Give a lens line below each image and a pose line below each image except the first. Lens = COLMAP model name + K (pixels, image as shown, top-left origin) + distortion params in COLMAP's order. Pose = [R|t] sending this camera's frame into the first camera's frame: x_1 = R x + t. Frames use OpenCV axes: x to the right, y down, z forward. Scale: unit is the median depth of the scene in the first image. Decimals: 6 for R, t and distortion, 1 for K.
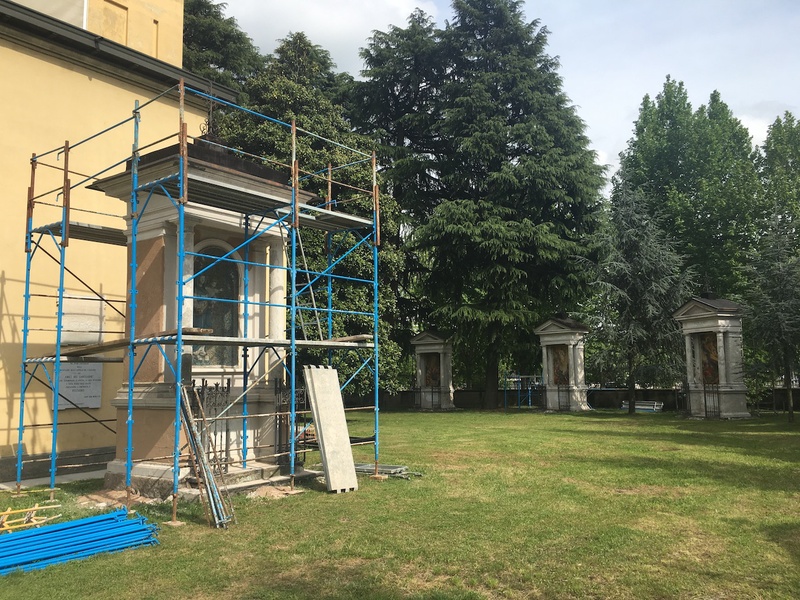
lens RADIAL K [[678.6, 0, 400.0], [0, 678.6, 300.0], [0, 0, 1]] dist [0.080084, -0.133557]
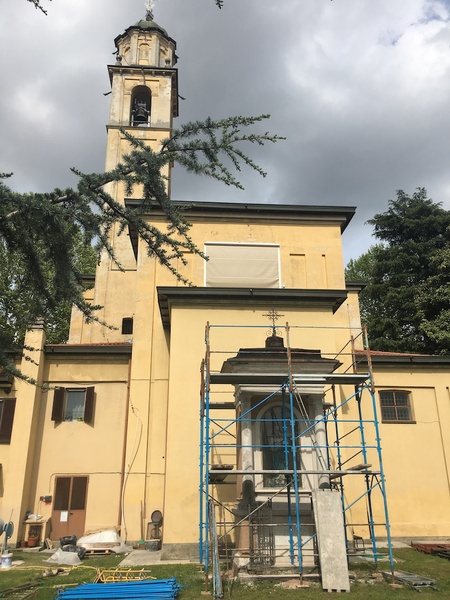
lens RADIAL K [[509.0, 0, 225.0], [0, 509.0, 300.0], [0, 0, 1]] dist [0.080084, -0.133557]
pose [[0.656347, -0.252690, -0.710884, 0.593541], [0.079568, 0.960173, -0.267839, -0.008707], [0.750252, 0.119231, 0.650312, 0.124664]]
